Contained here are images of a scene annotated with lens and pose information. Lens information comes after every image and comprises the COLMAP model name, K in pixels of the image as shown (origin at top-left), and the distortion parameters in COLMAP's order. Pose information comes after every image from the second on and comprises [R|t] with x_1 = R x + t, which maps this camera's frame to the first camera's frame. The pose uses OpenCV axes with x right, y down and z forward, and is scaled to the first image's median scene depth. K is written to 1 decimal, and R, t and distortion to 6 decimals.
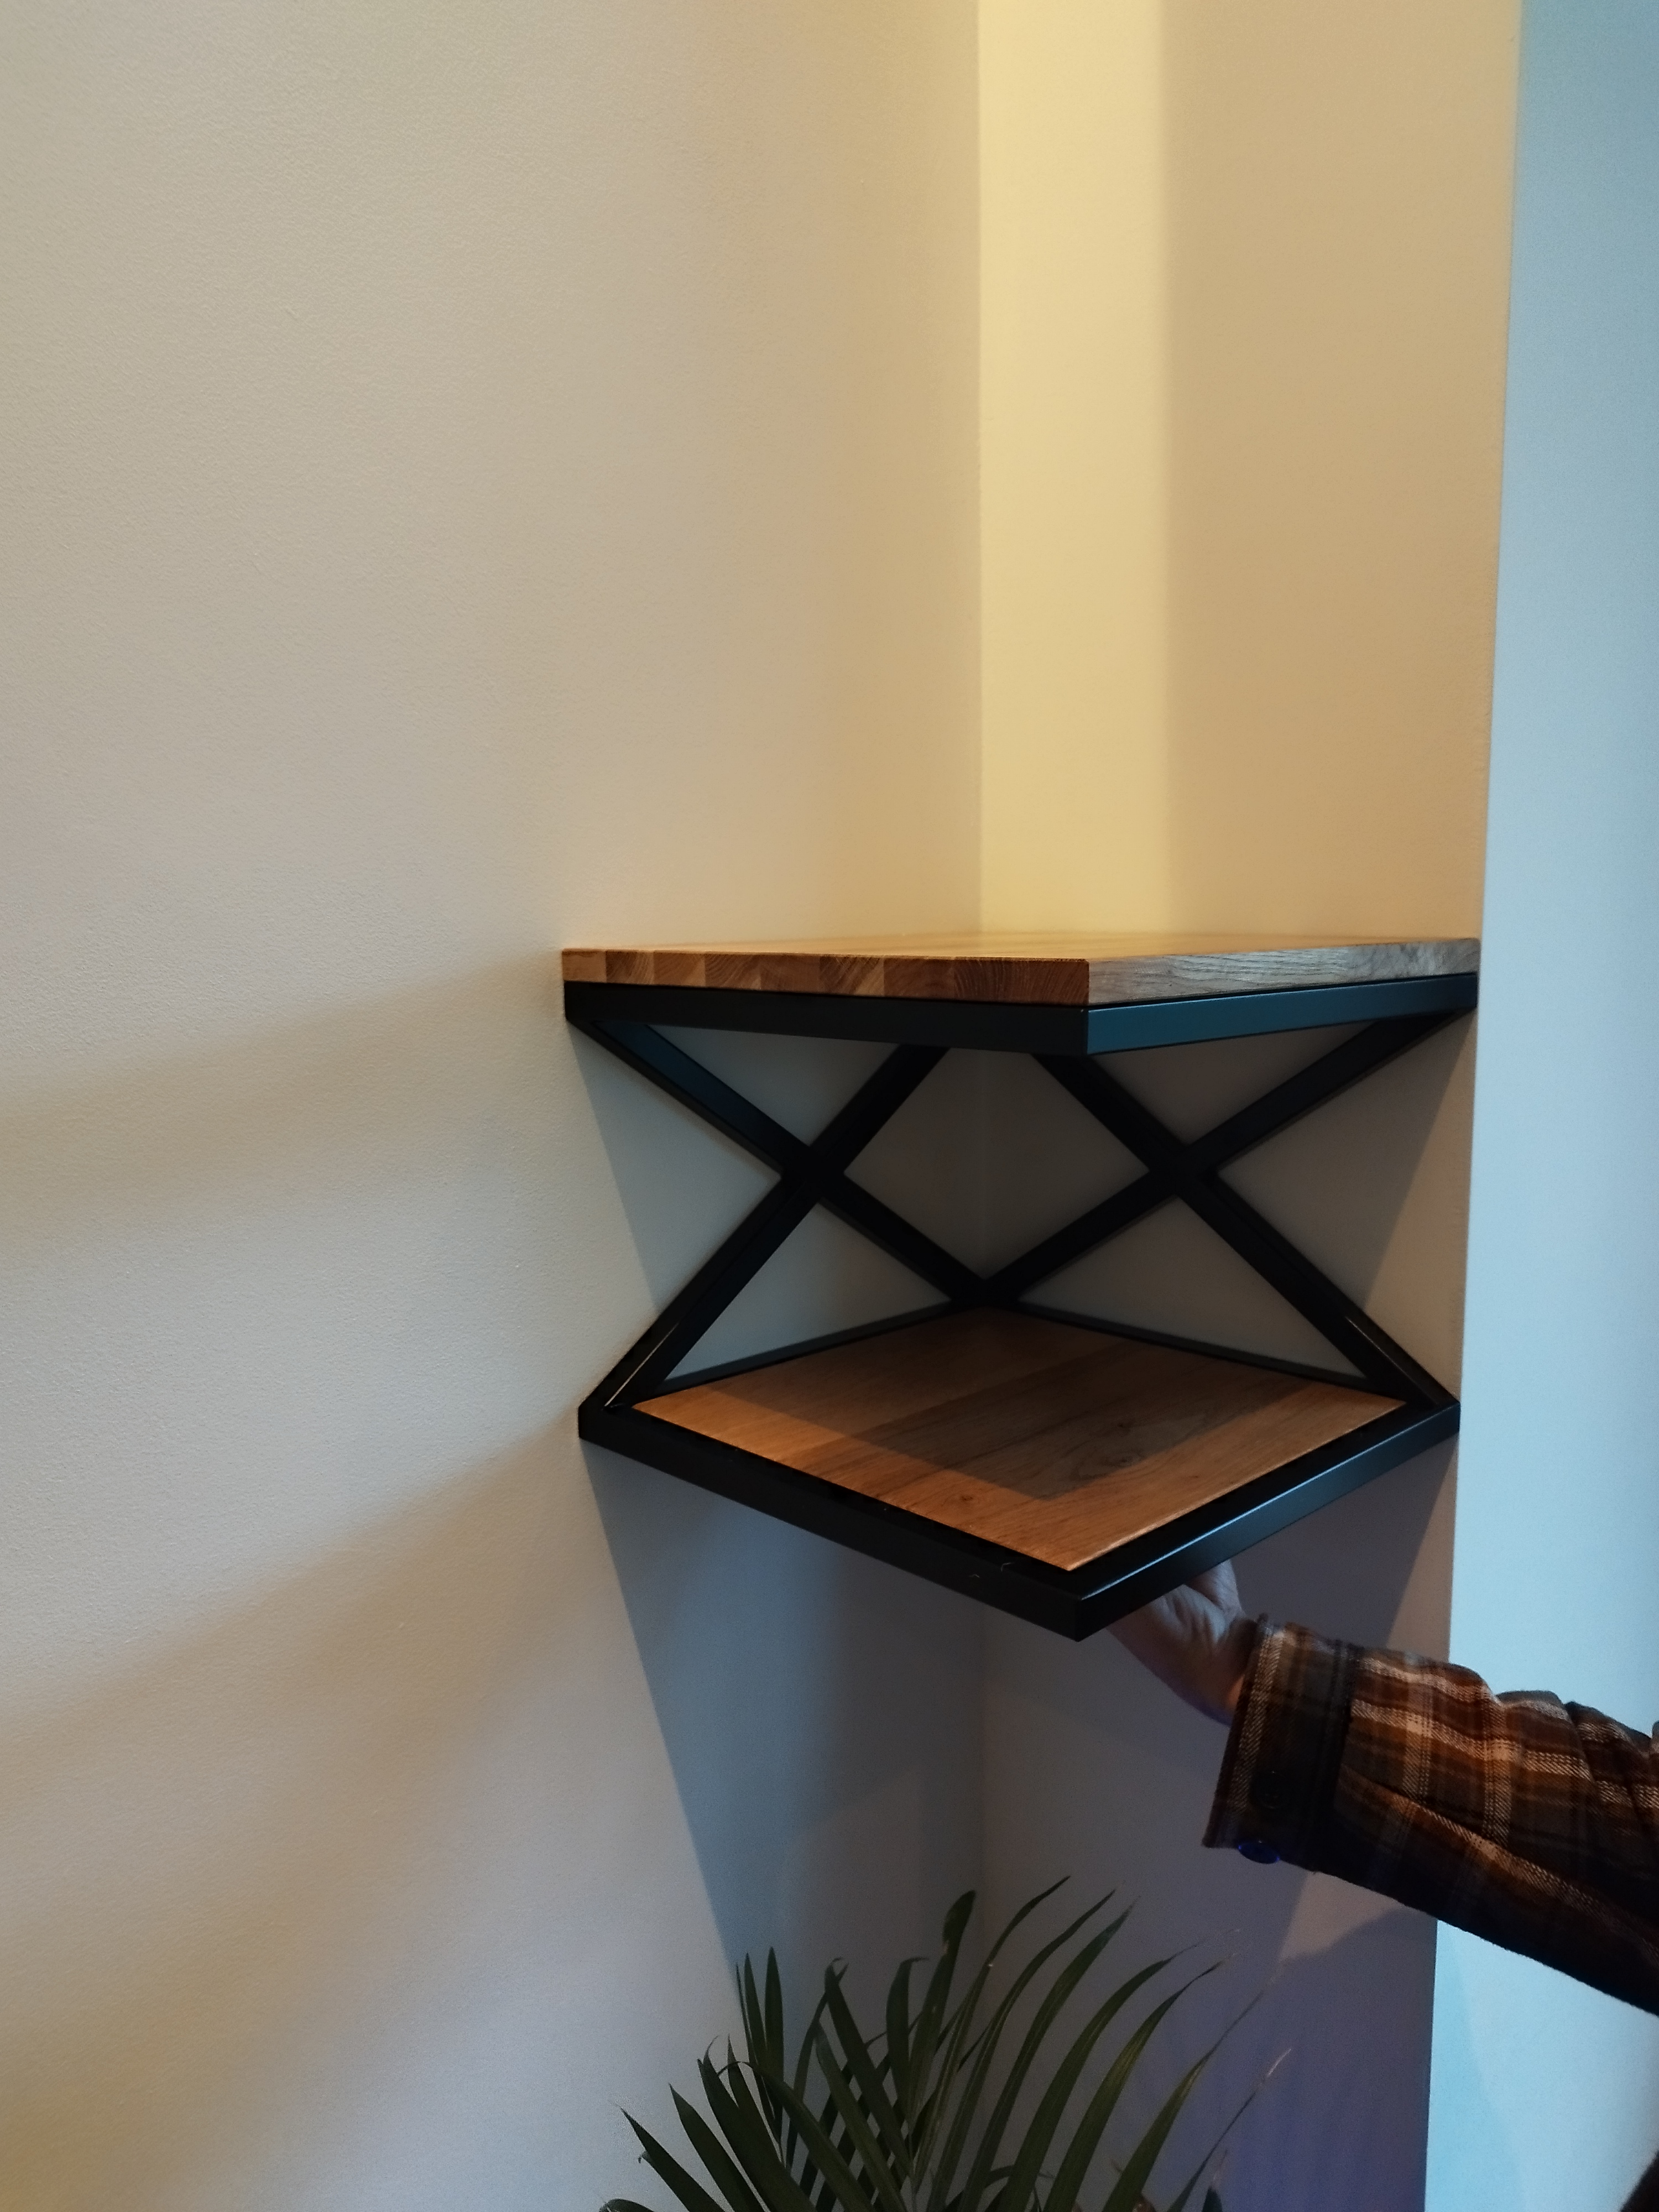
lens RADIAL K [[1572.2, 0, 819.9], [0, 1572.2, 1112.9], [0, 0, 1]] dist [0.073741, -0.151463]
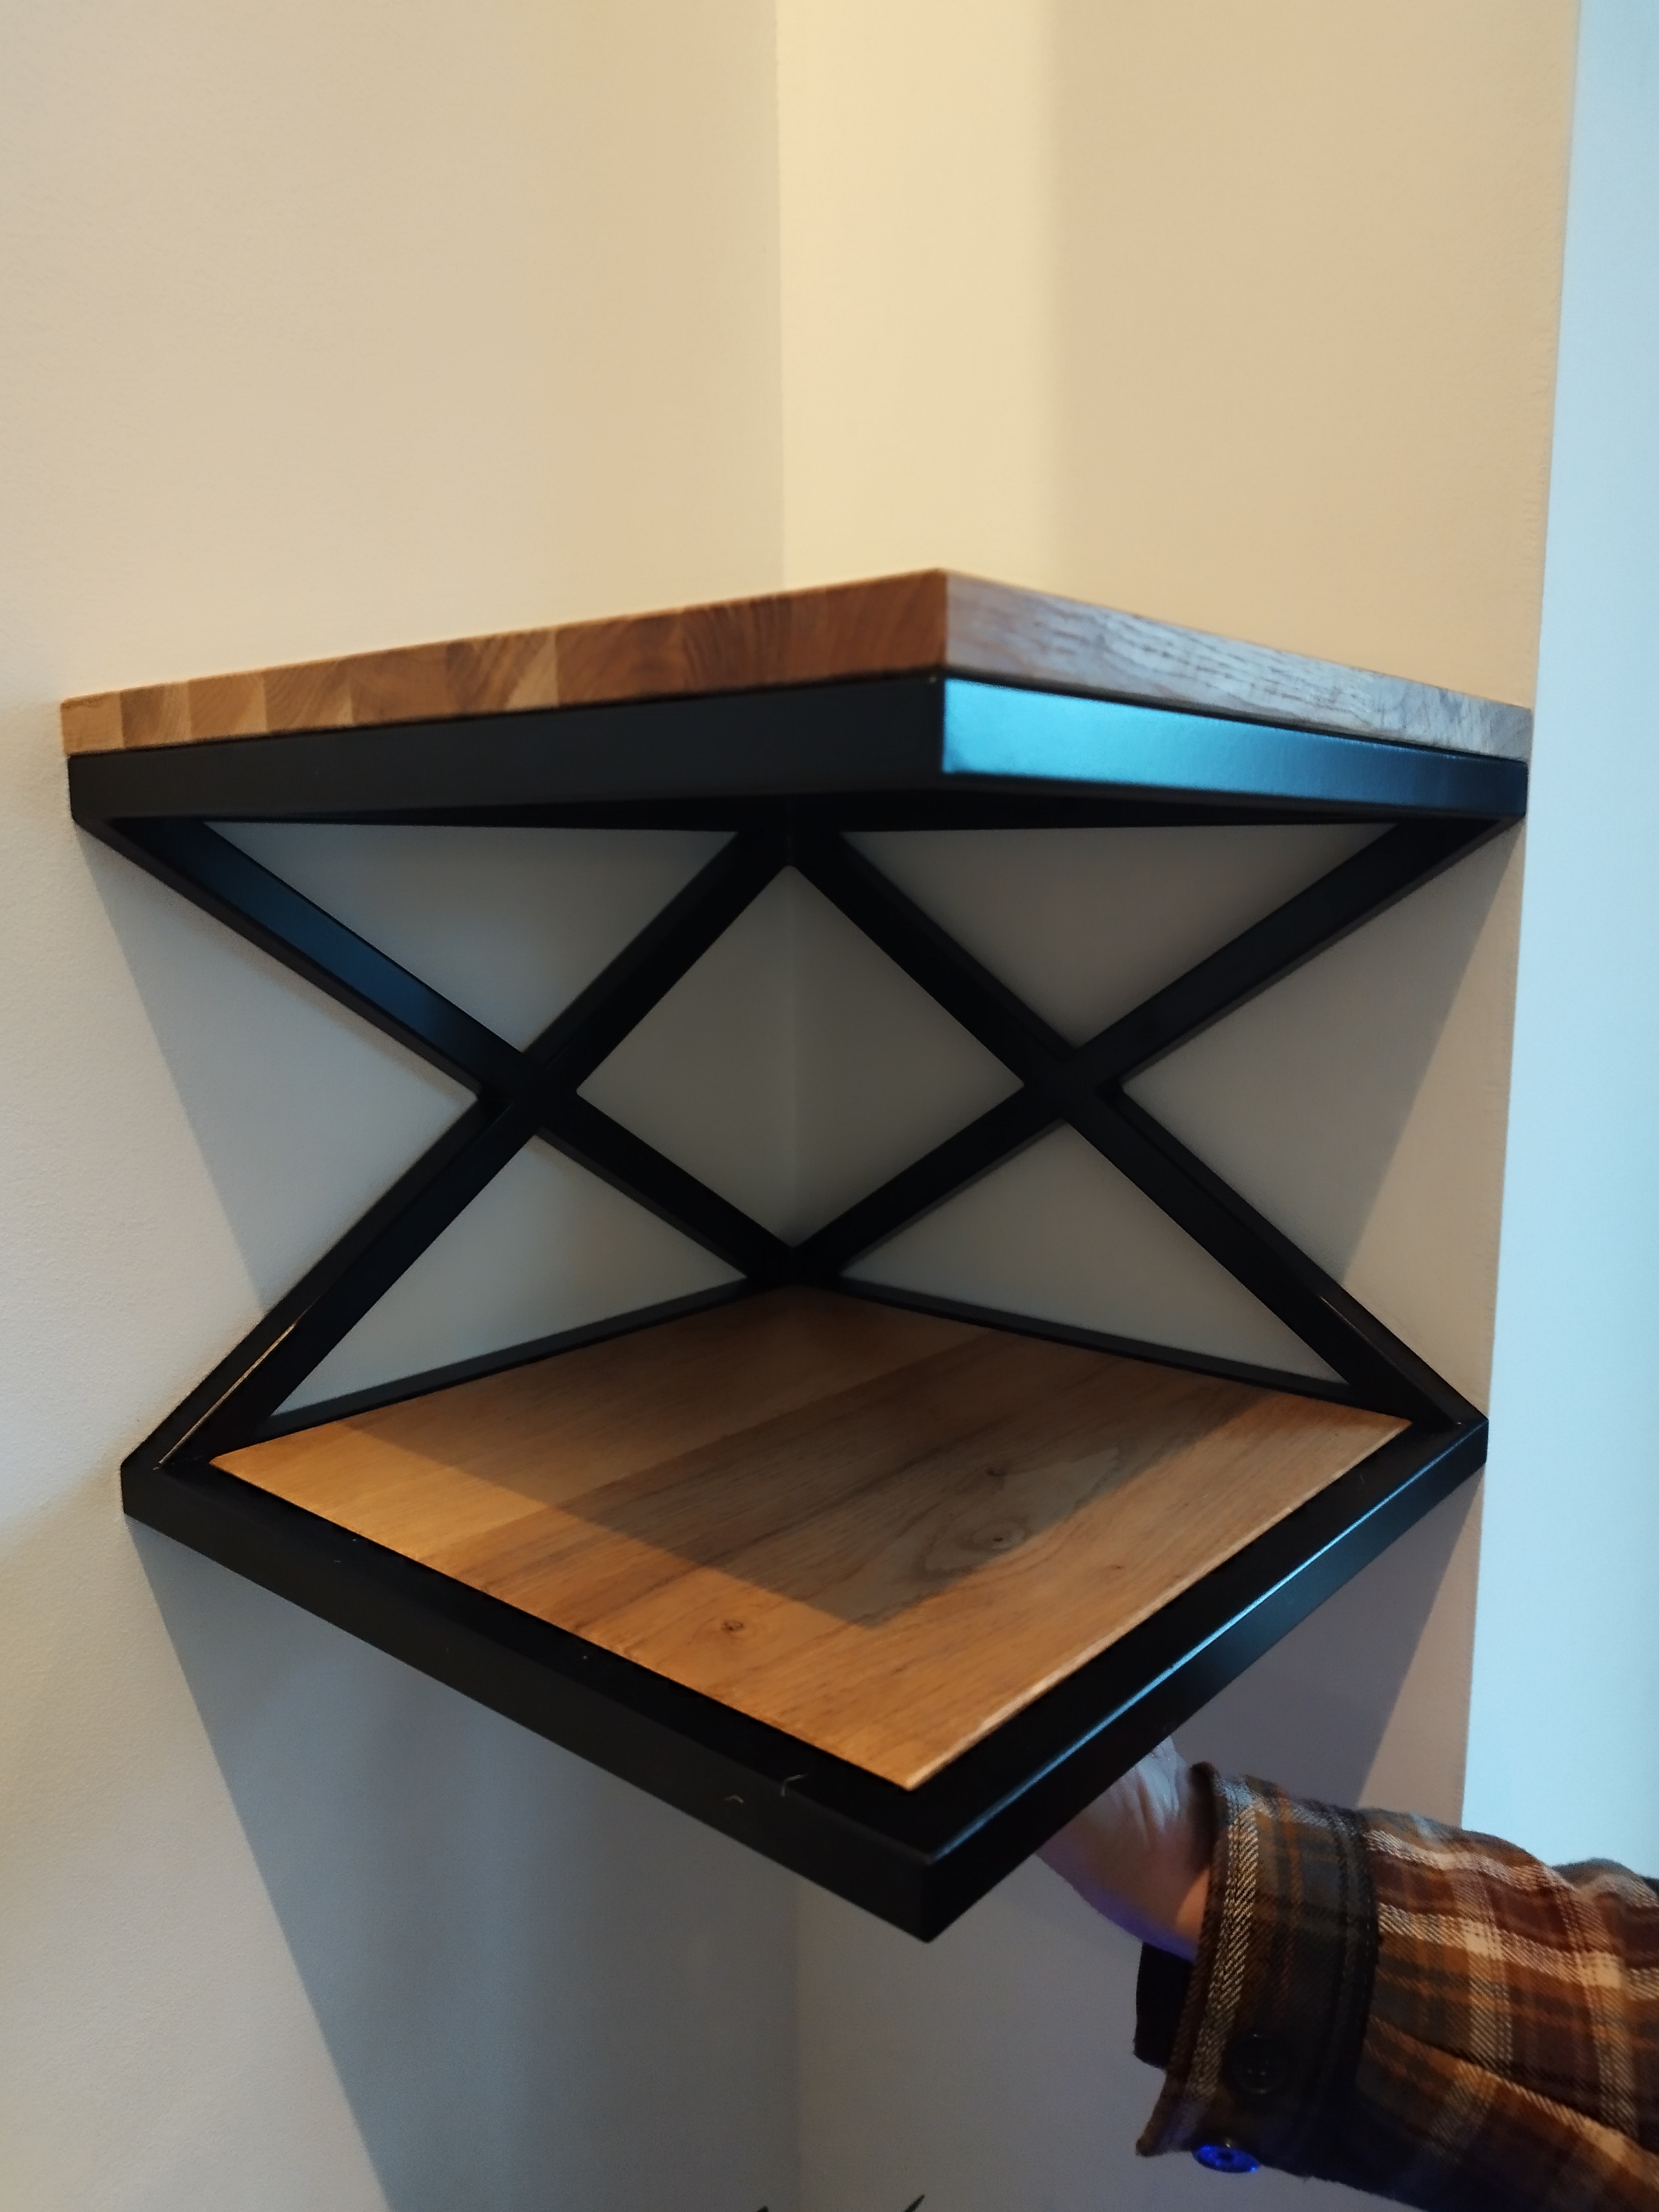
lens RADIAL K [[1587.6, 0, 829.5], [0, 1587.6, 1106.0], [0, 0, 1]] dist [0.006187, -0.061061]
pose [[0.994413, -0.005174, 0.105432, 0.066362], [0.003718, 0.999895, 0.014004, 0.045931], [-0.105493, -0.013534, 0.994328, 0.415471]]
